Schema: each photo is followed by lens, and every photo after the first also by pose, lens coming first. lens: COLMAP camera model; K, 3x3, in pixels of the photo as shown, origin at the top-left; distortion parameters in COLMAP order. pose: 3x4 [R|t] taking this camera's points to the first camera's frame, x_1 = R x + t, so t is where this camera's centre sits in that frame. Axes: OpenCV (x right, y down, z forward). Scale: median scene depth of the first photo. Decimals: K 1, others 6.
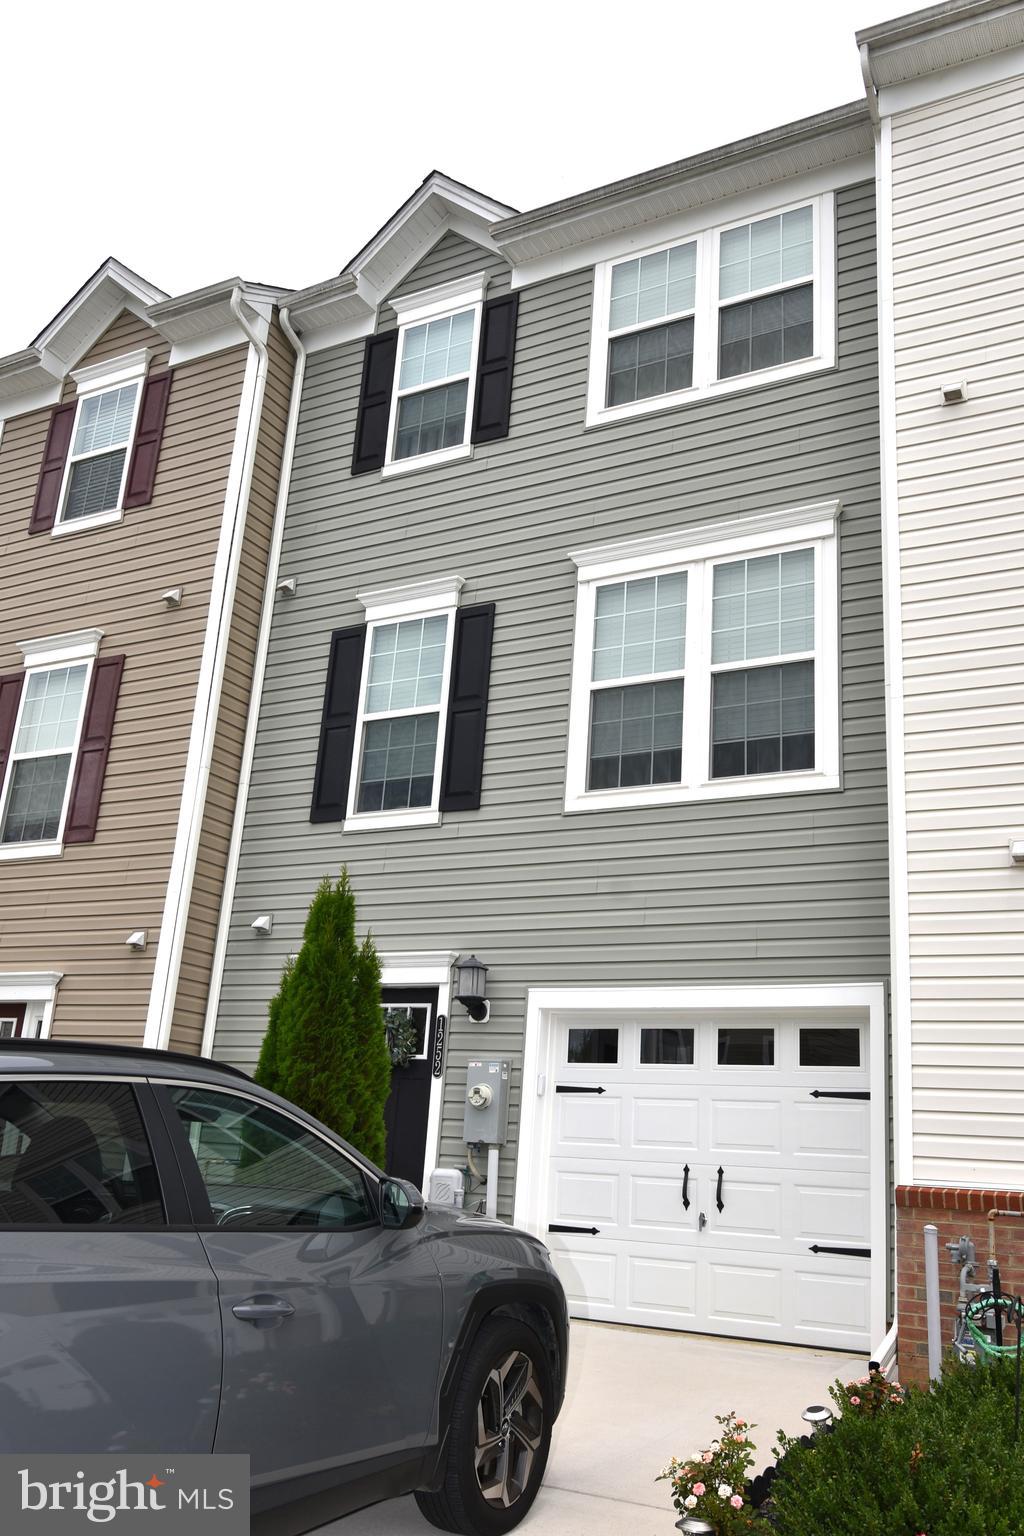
lens RADIAL K [[1291.6, 0, 512.0], [0, 1291.6, 768.0], [0, 0, 1]] dist [0.007495, -0.026093]
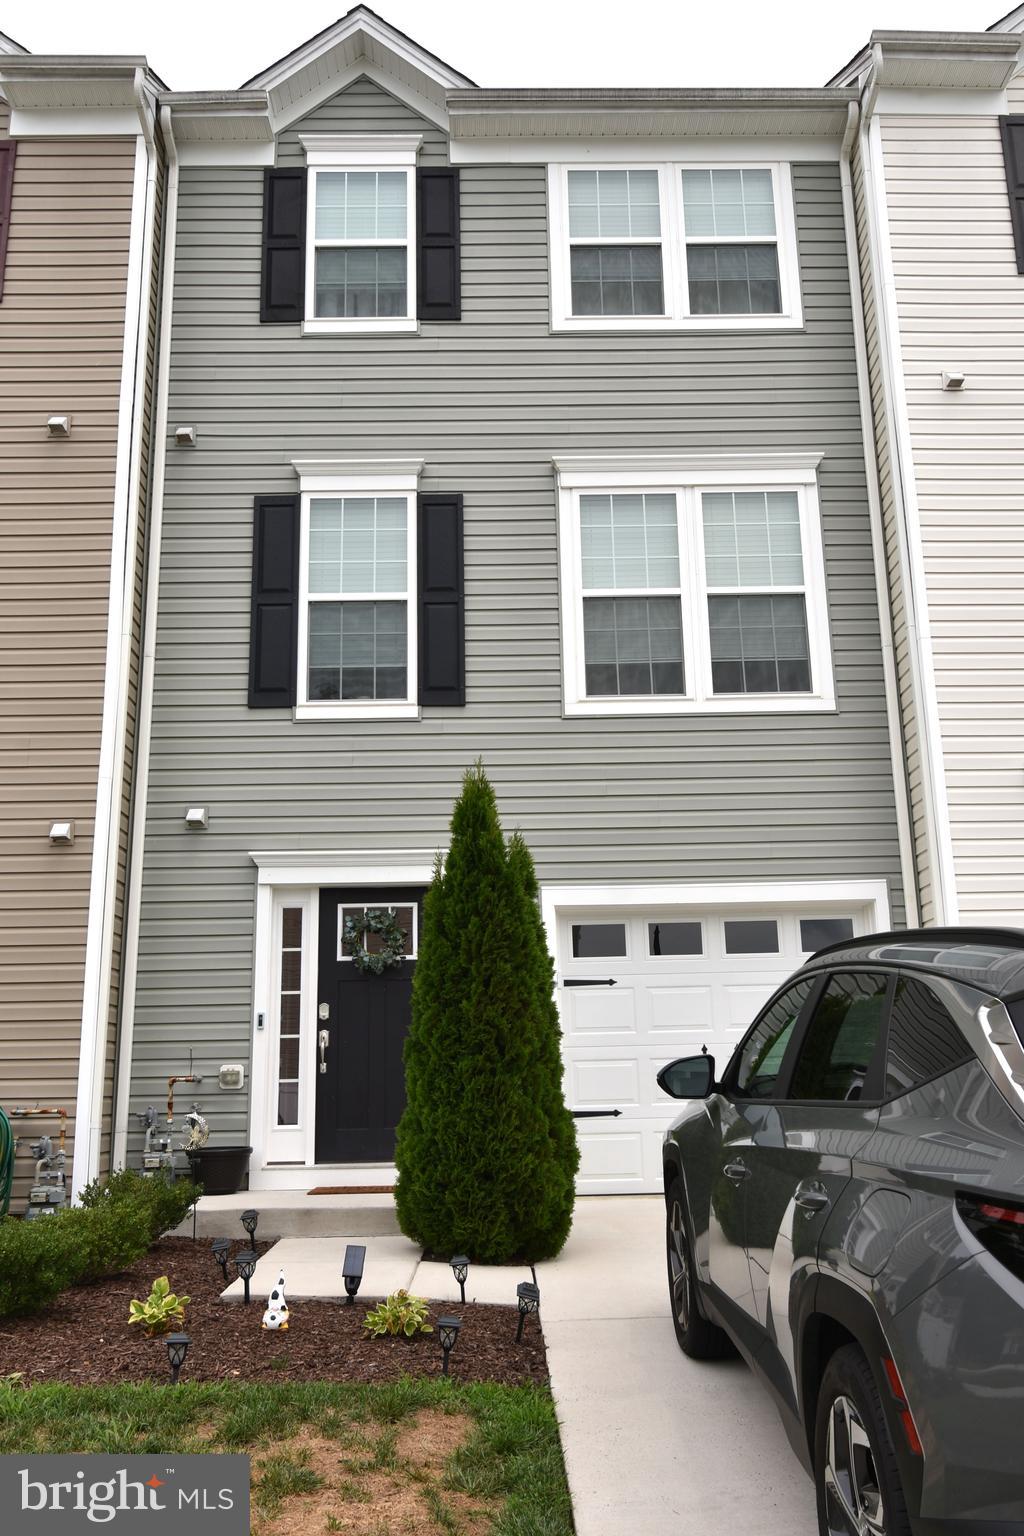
lens RADIAL K [[1291.6, 0, 512.0], [0, 1291.6, 768.0], [0, 0, 1]] dist [0.007495, -0.026093]
pose [[0.863126, 0.042860, 0.503166, -0.478065], [-0.078622, 0.995647, 0.050057, 0.026602], [-0.498830, -0.082766, 0.862739, 0.132105]]
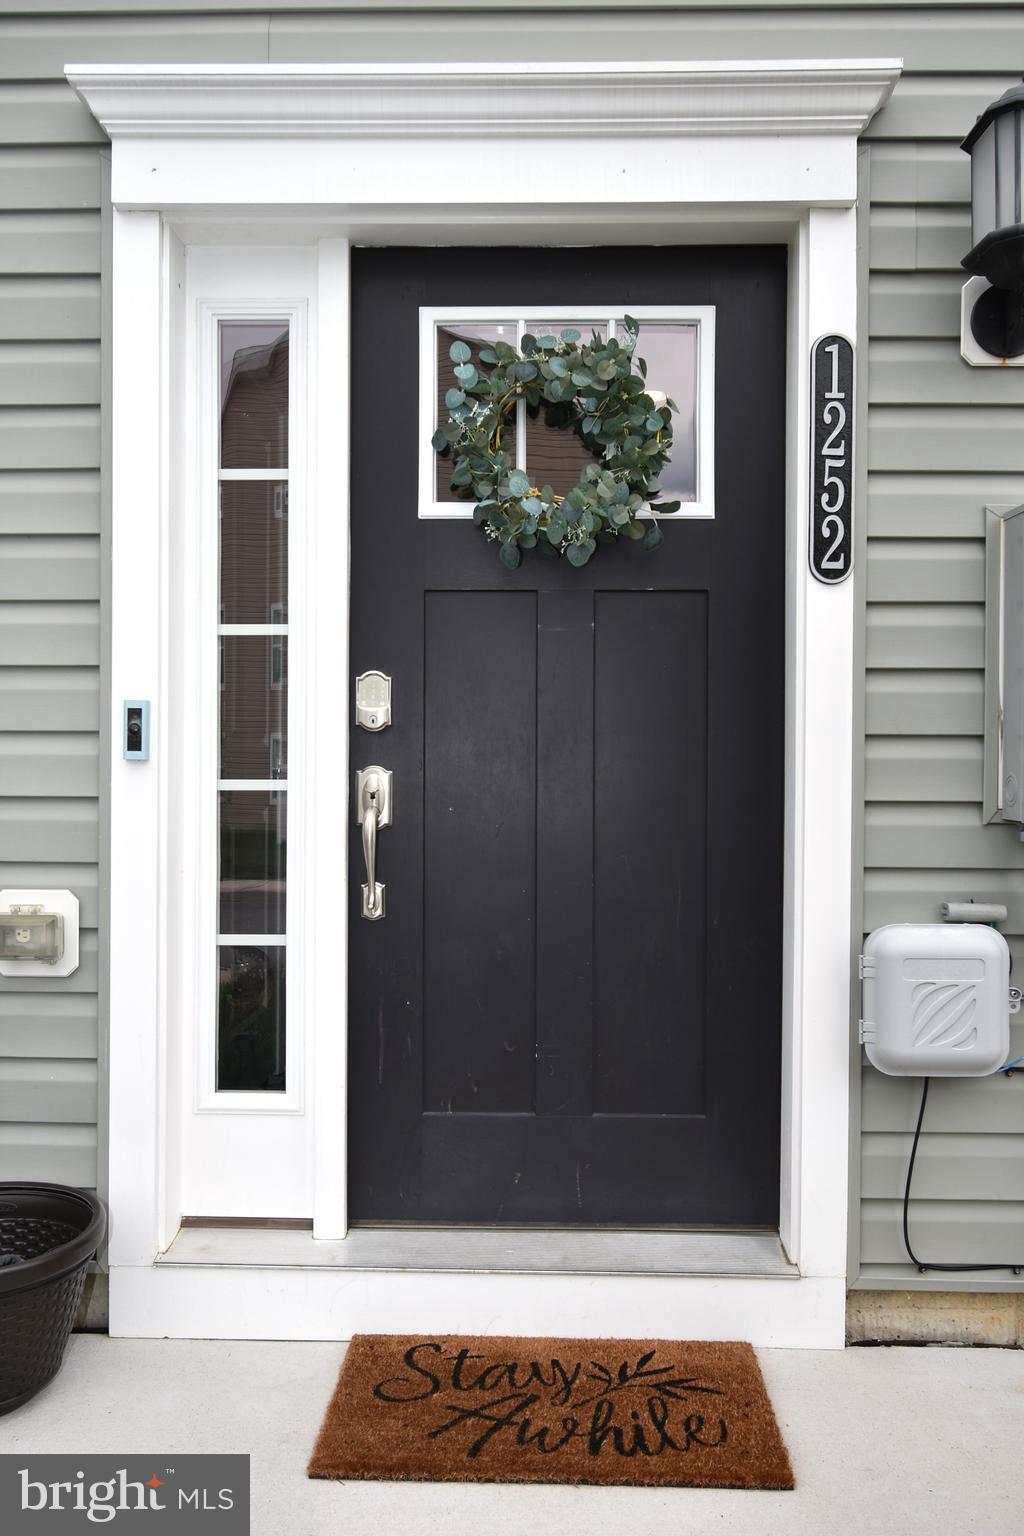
lens RADIAL K [[1291.6, 0, 512.0], [0, 1291.6, 768.0], [0, 0, 1]] dist [0.007495, -0.026093]
pose [[0.890097, -0.063491, 0.451327, -0.214538], [-0.086593, 0.948655, 0.304229, 0.188861], [-0.447469, -0.309875, 0.838897, 0.748742]]
